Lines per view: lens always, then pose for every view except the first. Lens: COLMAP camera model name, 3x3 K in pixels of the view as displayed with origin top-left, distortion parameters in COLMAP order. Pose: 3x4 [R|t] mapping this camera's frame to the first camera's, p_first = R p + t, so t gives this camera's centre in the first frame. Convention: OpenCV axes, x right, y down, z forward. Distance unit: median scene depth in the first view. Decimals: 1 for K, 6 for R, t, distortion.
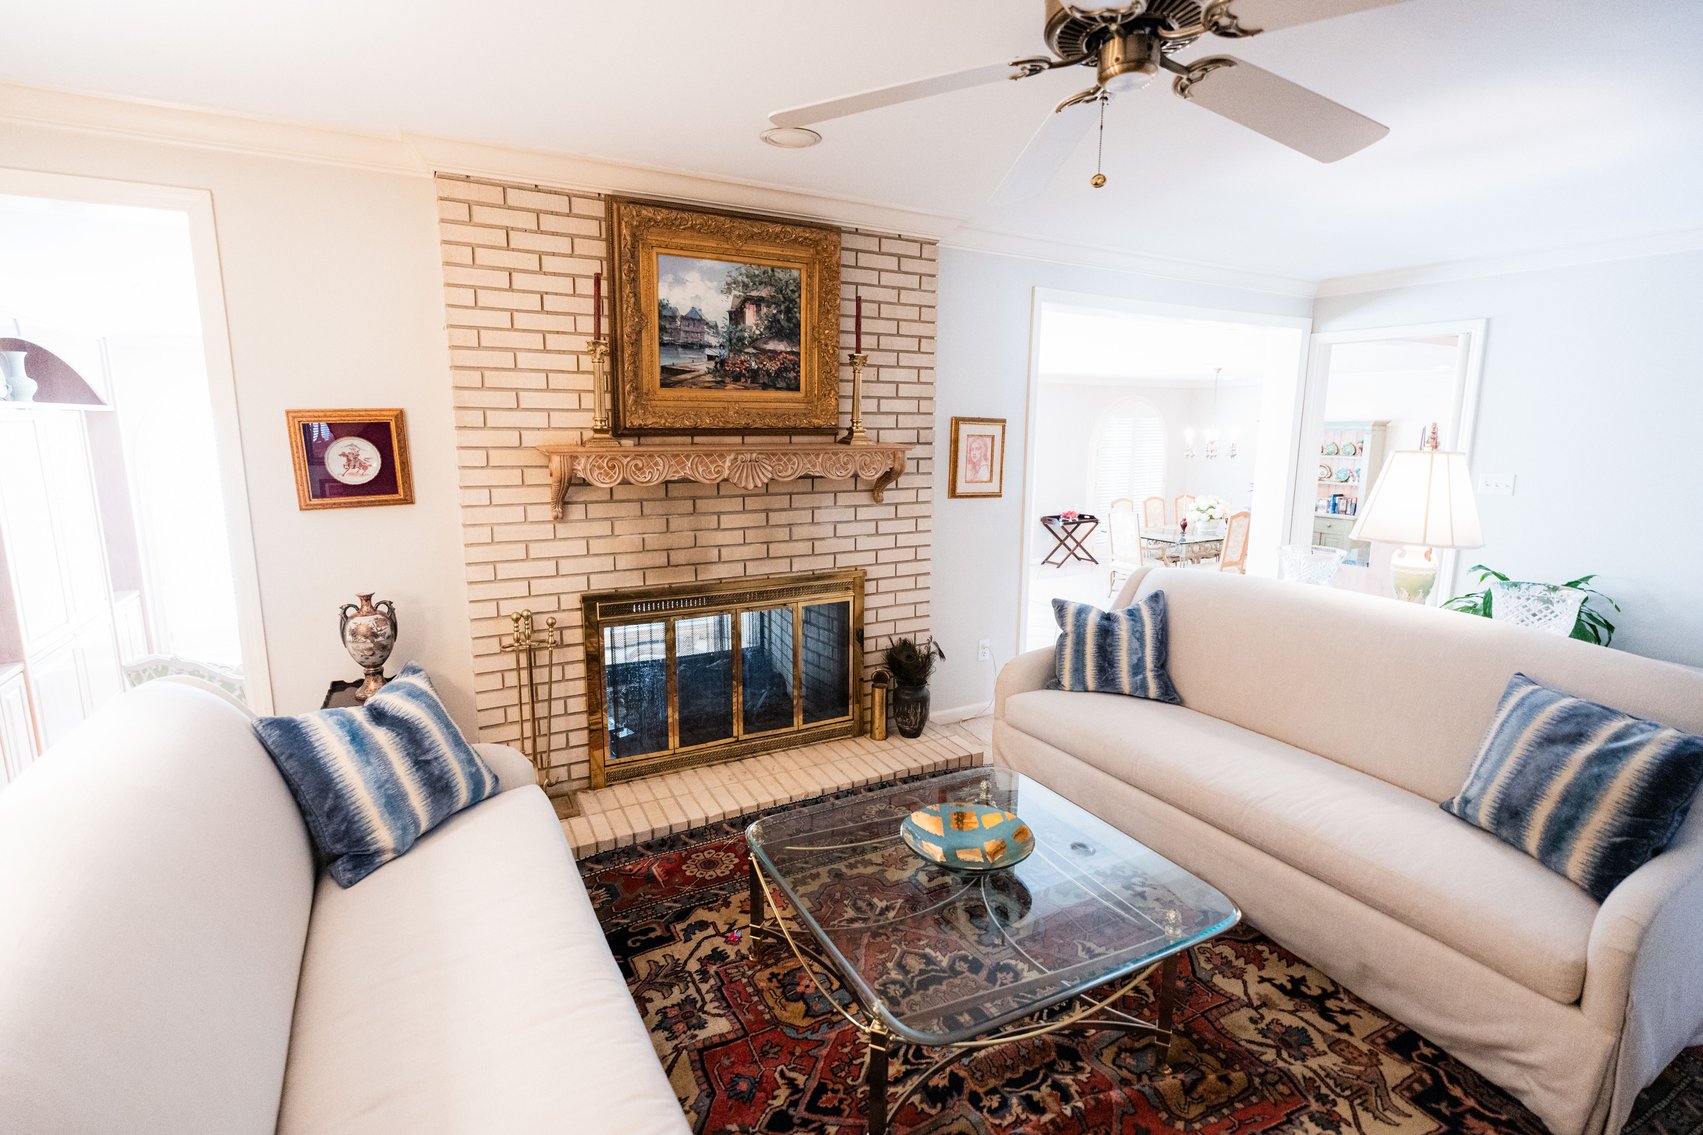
lens RADIAL K [[799.9, 0, 856.1], [0, 799.9, 572.5], [0, 0, 1]] dist [0.000540, 0.001385]
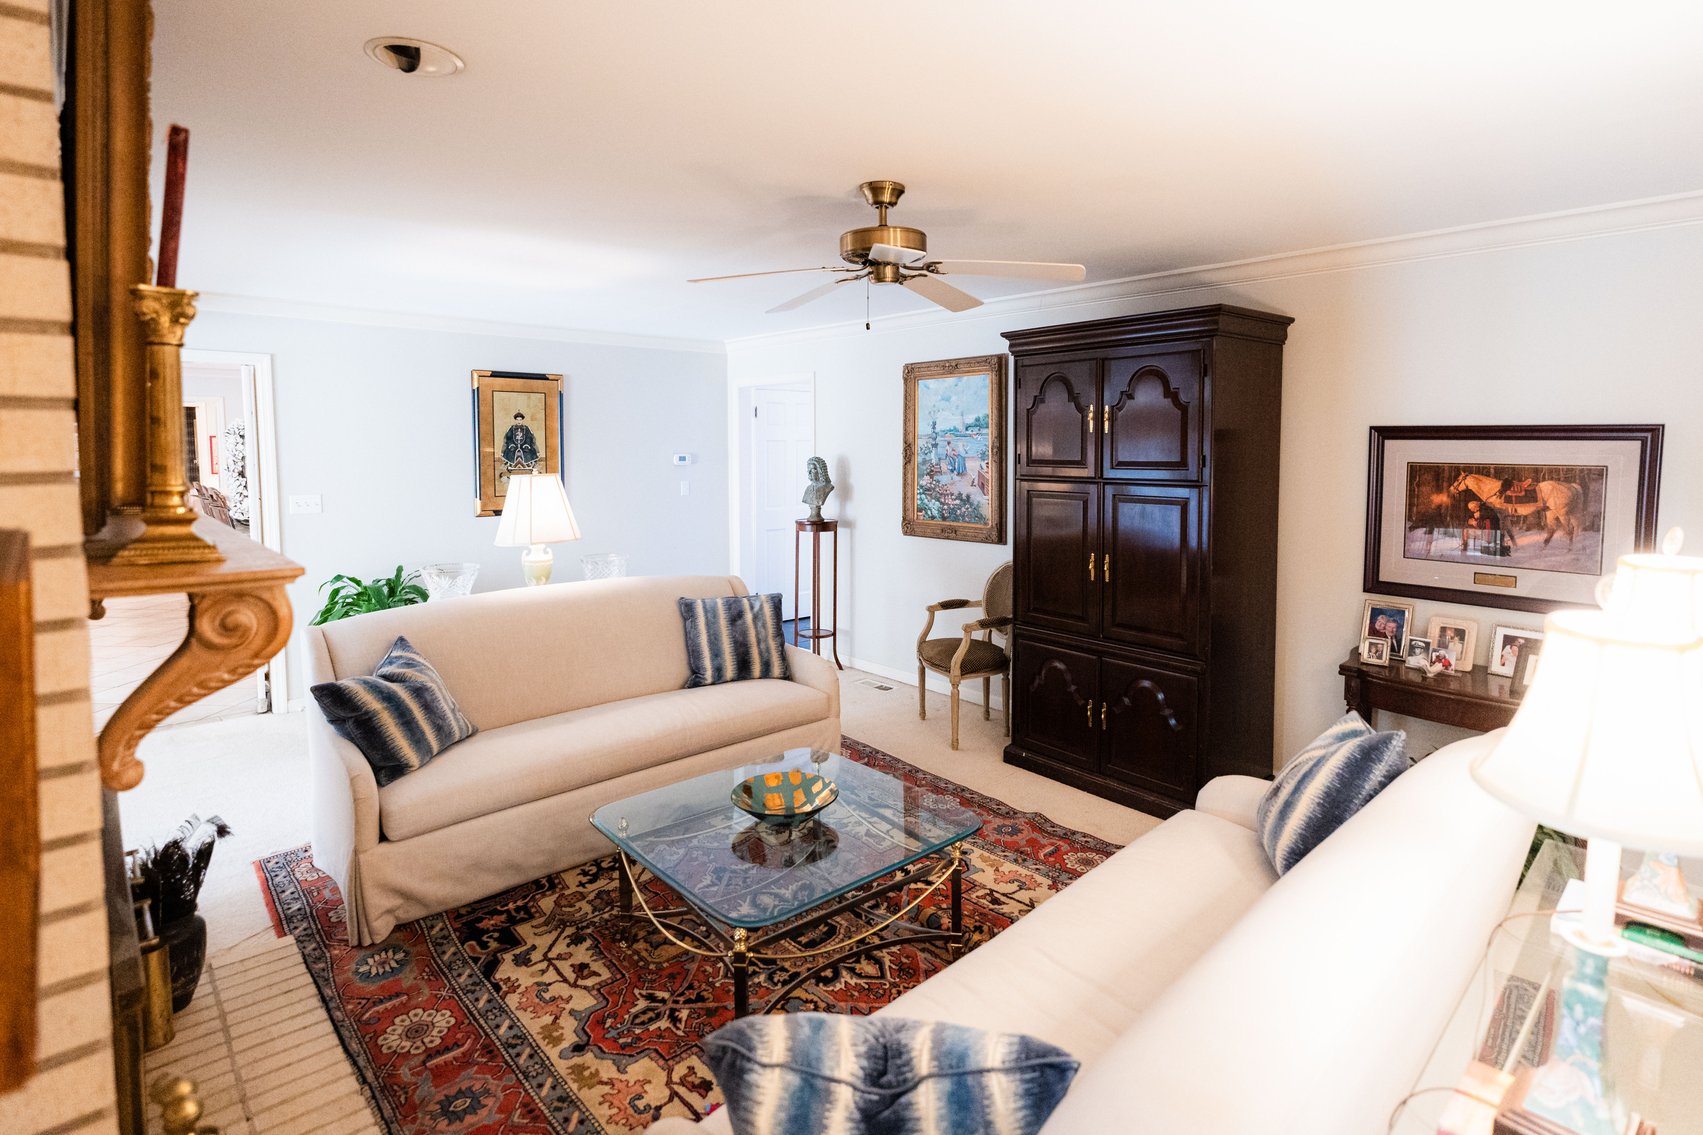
lens RADIAL K [[872.8, 0, 854.5], [0, 872.8, 536.7], [0, 0, 1]] dist [0.001359, 0.001556]
pose [[-0.246138, -0.111215, 0.962833, -0.754580], [0.175688, 0.971819, 0.157166, -0.165918], [-0.953179, 0.207843, -0.219662, 0.739372]]
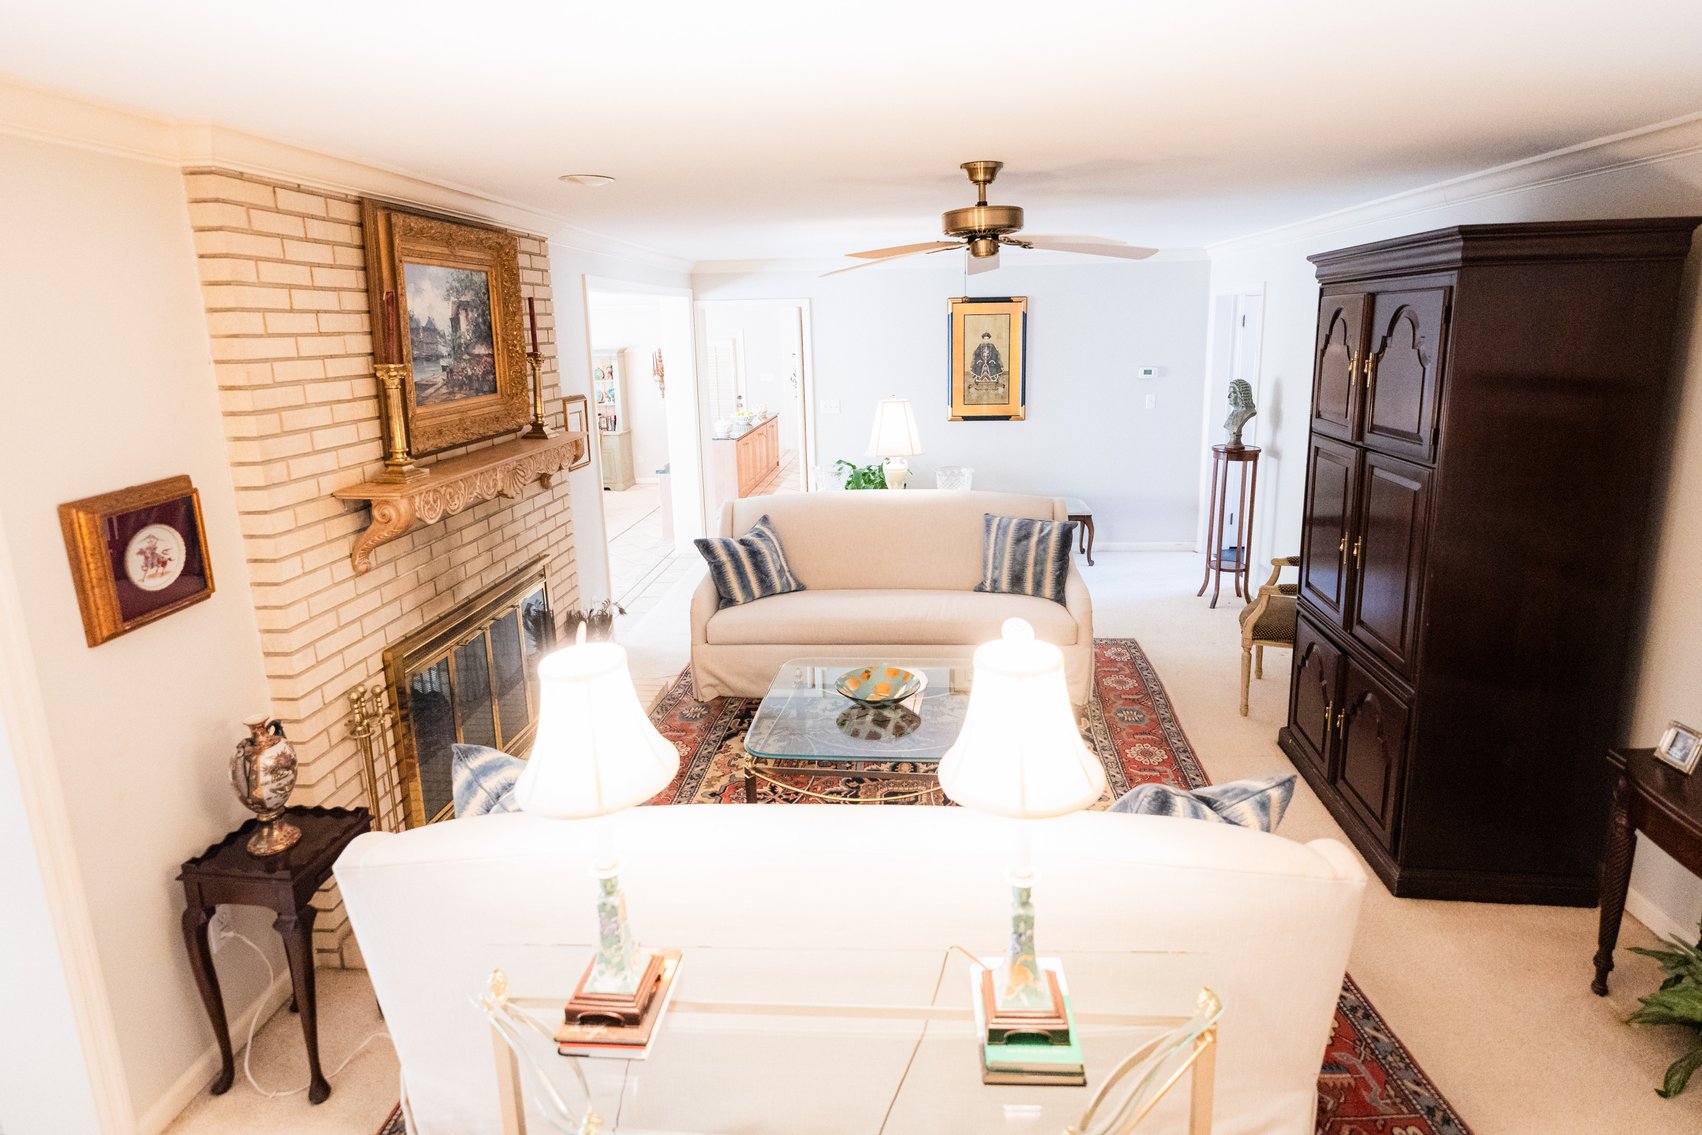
lens RADIAL K [[872.3, 0, 854.0], [0, 872.3, 536.7], [0, 0, 1]] dist [0.001359, 0.001556]
pose [[0.543895, -0.221497, 0.809393, -0.795605], [0.181426, 0.972762, 0.144289, -0.136149], [-0.819306, 0.068366, 0.569265, 0.031607]]
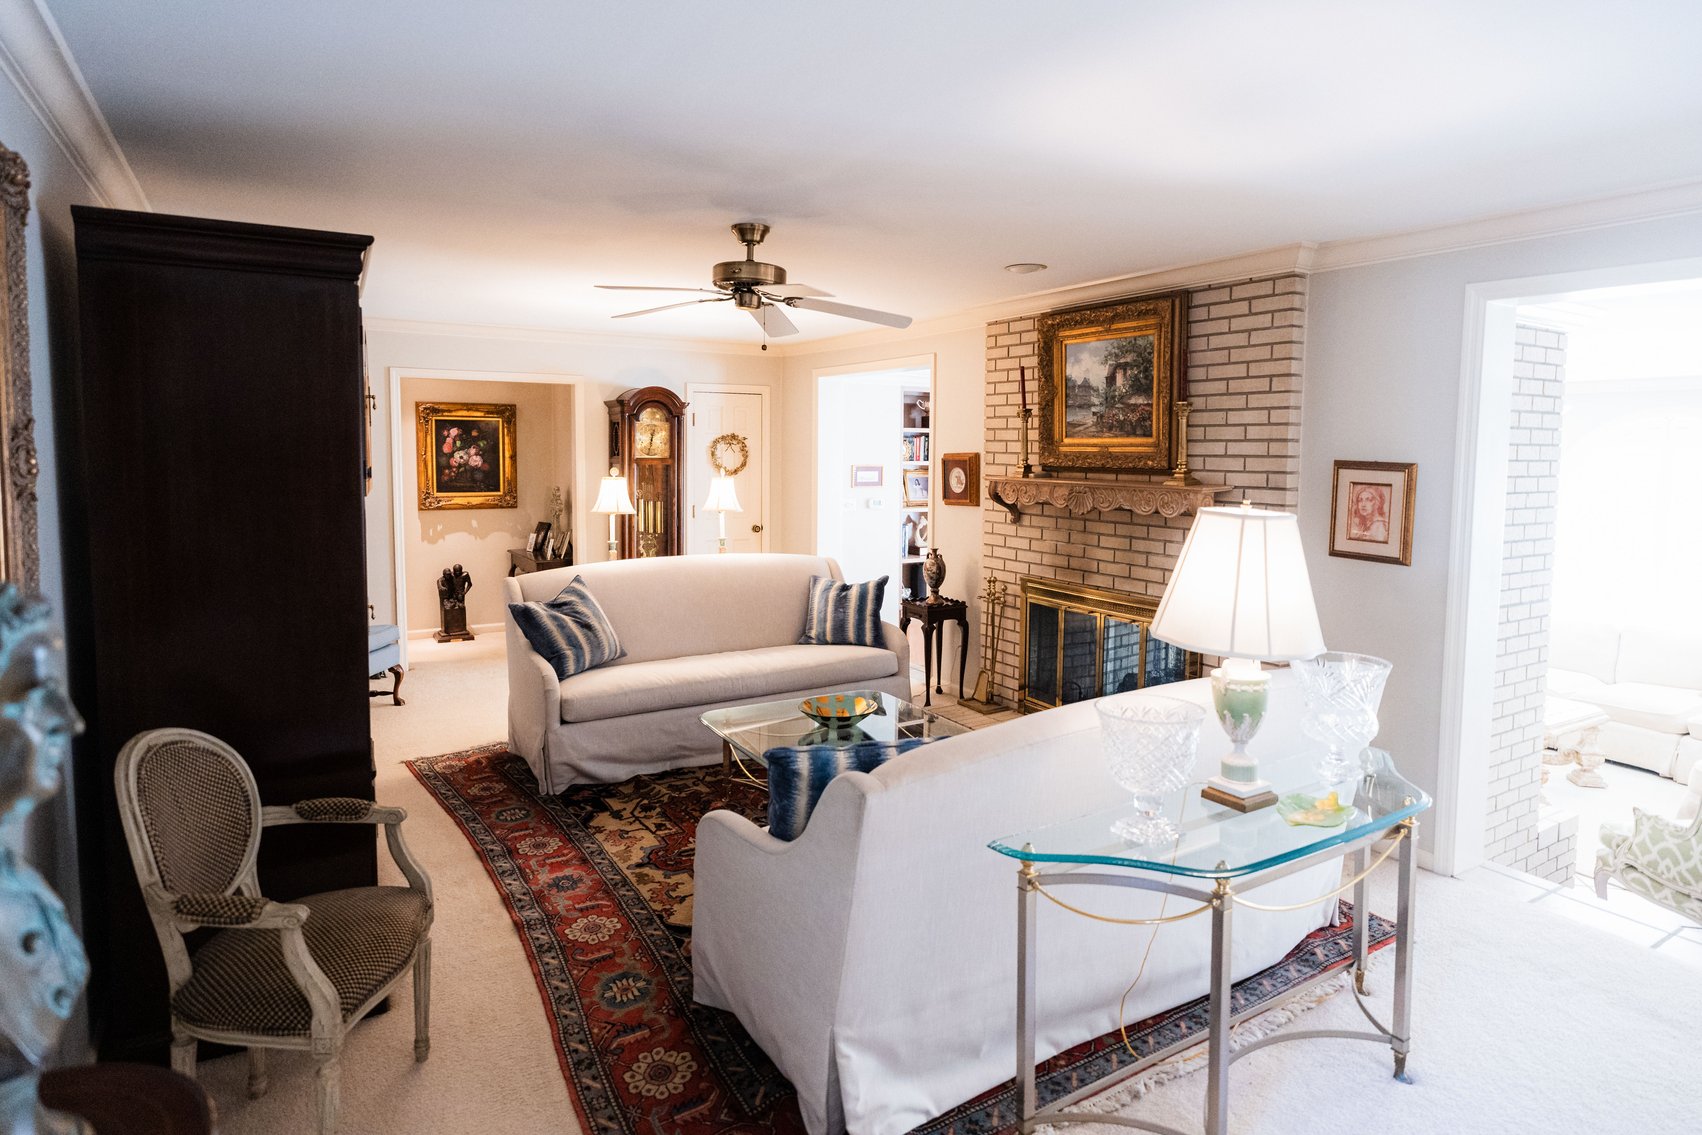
lens RADIAL K [[915.2, 0, 851.0], [0, 915.2, 567.5], [0, 0, 1]] dist [0.000395, 0.000162]
pose [[0.057355, 0.120685, -0.991033, 1.308664], [-0.200156, 0.973902, 0.107015, -0.104026], [0.978084, 0.192223, 0.080014, 0.539527]]
